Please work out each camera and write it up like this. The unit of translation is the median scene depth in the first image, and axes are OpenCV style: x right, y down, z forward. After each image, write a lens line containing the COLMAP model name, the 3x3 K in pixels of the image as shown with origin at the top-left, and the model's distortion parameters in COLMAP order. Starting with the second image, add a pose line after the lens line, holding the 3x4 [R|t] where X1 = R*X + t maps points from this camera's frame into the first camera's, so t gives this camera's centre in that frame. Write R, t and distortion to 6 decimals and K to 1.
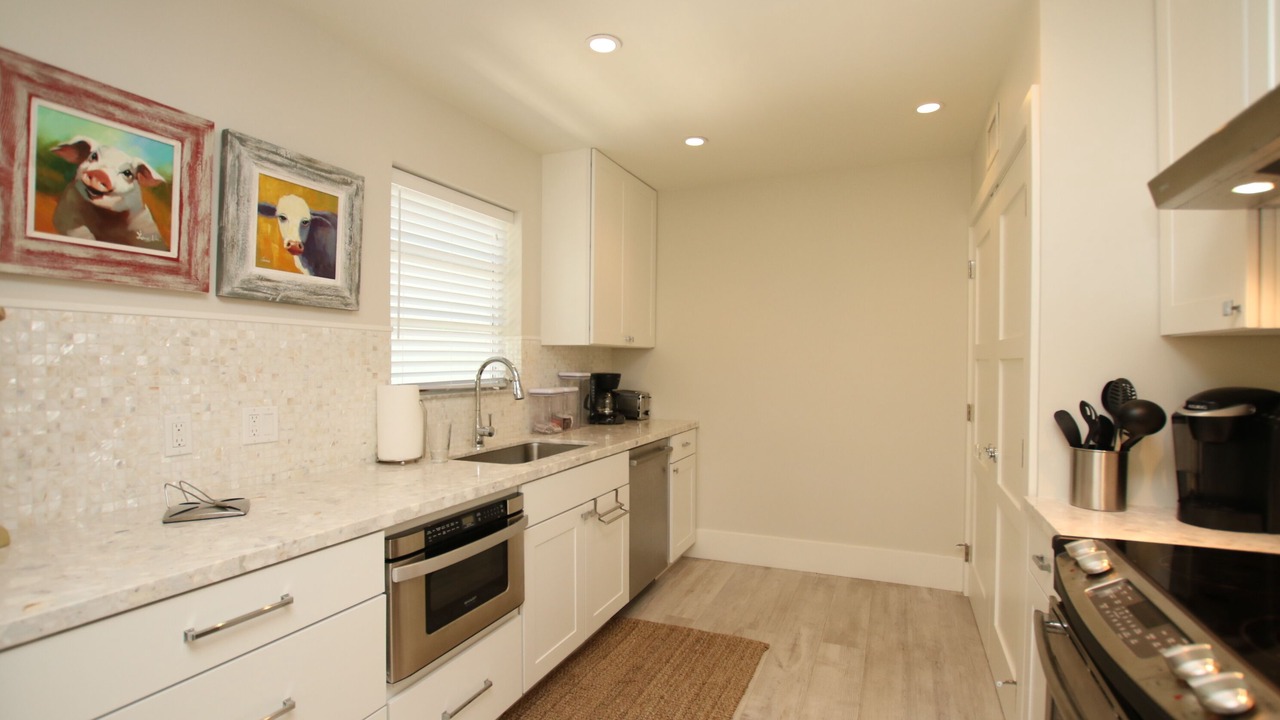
lens RADIAL K [[597.6, 0, 639.3], [0, 597.6, 368.1], [0, 0, 1]] dist [-0.034541, 0.005521]
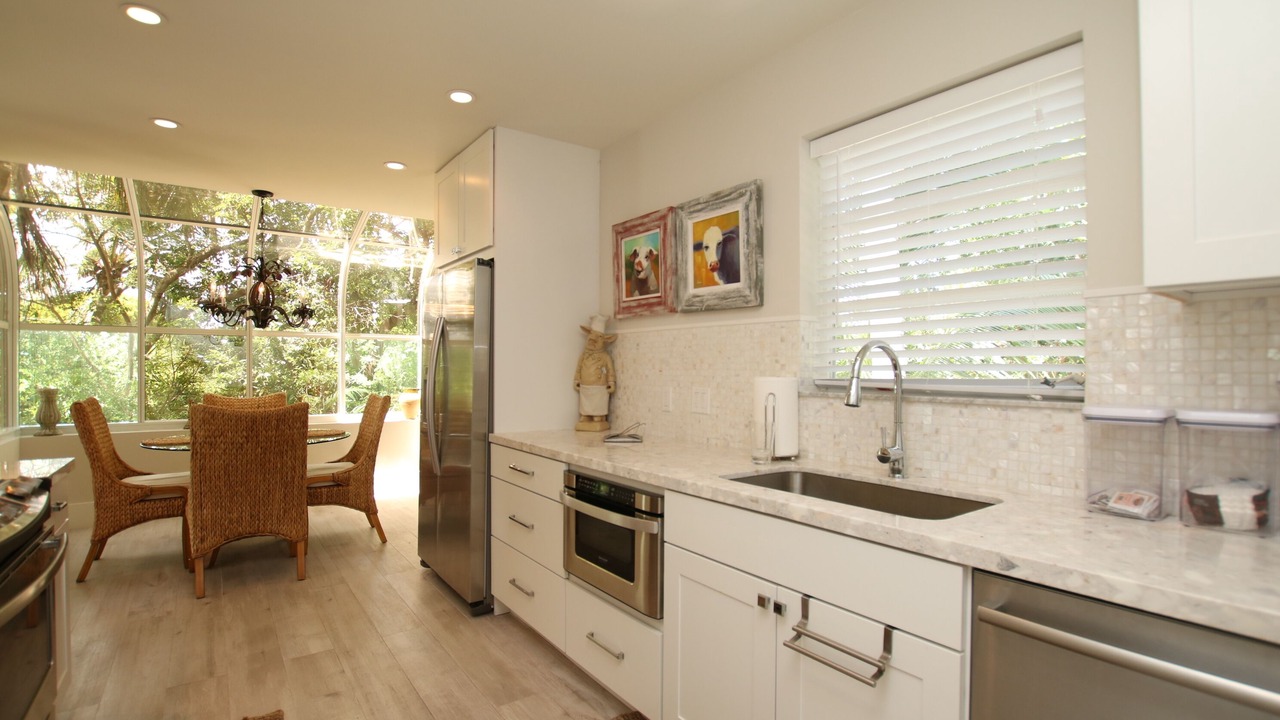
lens RADIAL K [[597.6, 0, 639.3], [0, 597.6, 368.1], [0, 0, 1]] dist [-0.034541, 0.005521]
pose [[-0.507605, -0.004748, -0.861577, 0.607115], [-0.013849, 0.999901, 0.002648, 0.017172], [0.861478, 0.013276, -0.507620, 1.480496]]
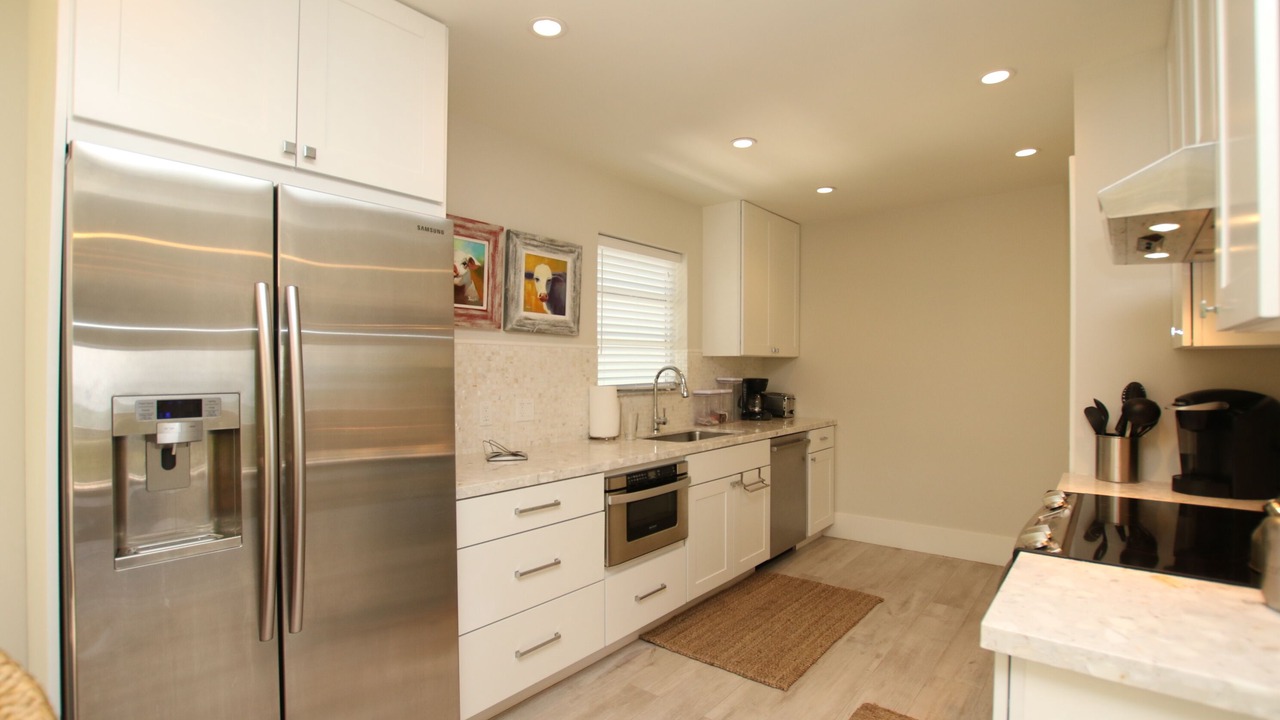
lens RADIAL K [[597.6, 0, 639.3], [0, 597.6, 368.1], [0, 0, 1]] dist [-0.034541, 0.005521]
pose [[0.961707, -0.002098, -0.274073, 0.092209], [-0.000590, 0.999953, -0.009727, -0.000914], [0.274081, 0.009516, 0.961660, -0.439509]]
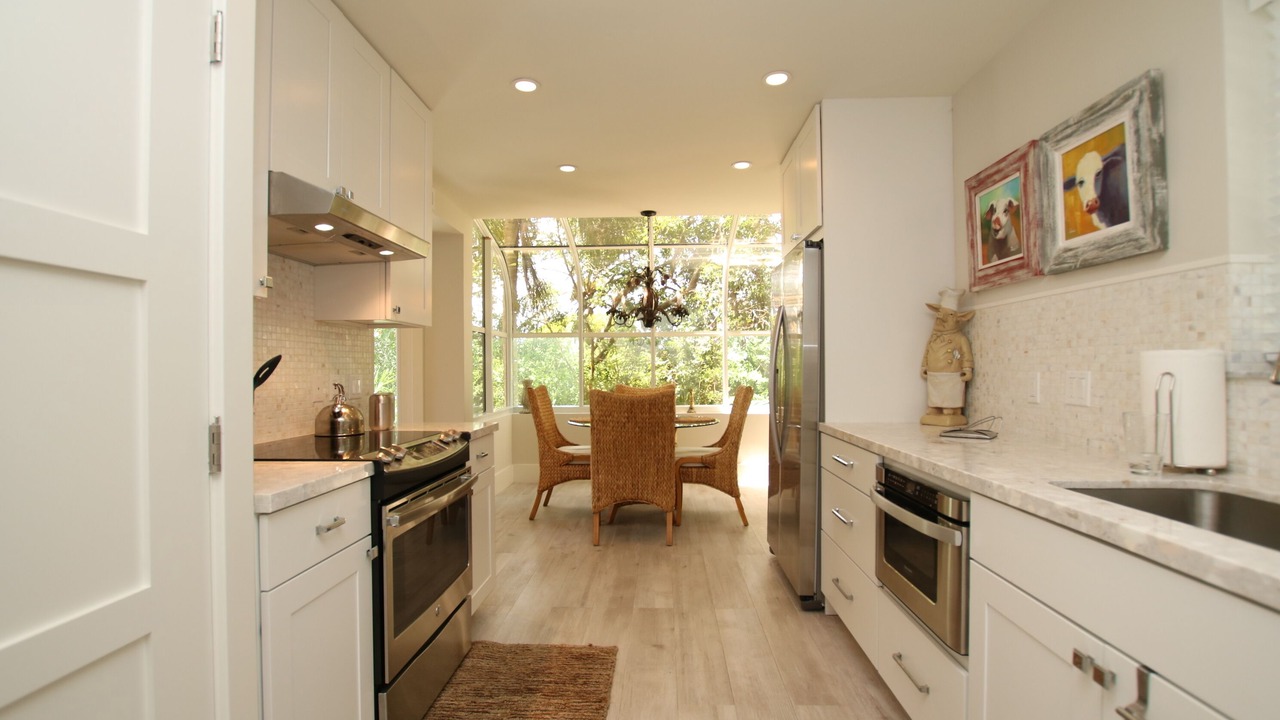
lens RADIAL K [[597.6, 0, 639.3], [0, 597.6, 368.1], [0, 0, 1]] dist [-0.034541, 0.005521]
pose [[-0.933529, 0.000631, -0.358502, 0.426825], [-0.001611, 0.999981, 0.005955, 0.052020], [0.358499, 0.006137, -0.933510, 1.574788]]
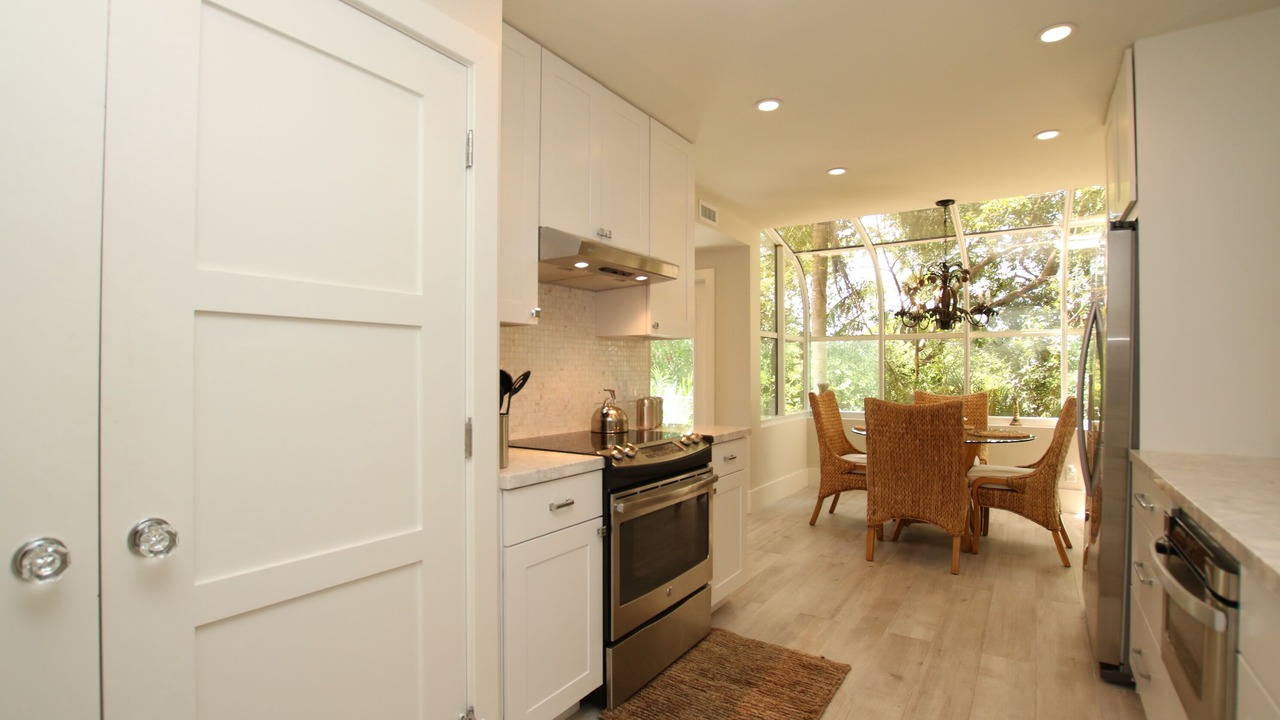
lens RADIAL K [[597.6, 0, 639.3], [0, 597.6, 368.1], [0, 0, 1]] dist [-0.034541, 0.005521]
pose [[-0.983294, -0.003573, 0.181991, 0.230728], [-0.002156, 0.999966, 0.007980, 0.028735], [-0.182014, 0.007454, -0.983268, 1.657029]]
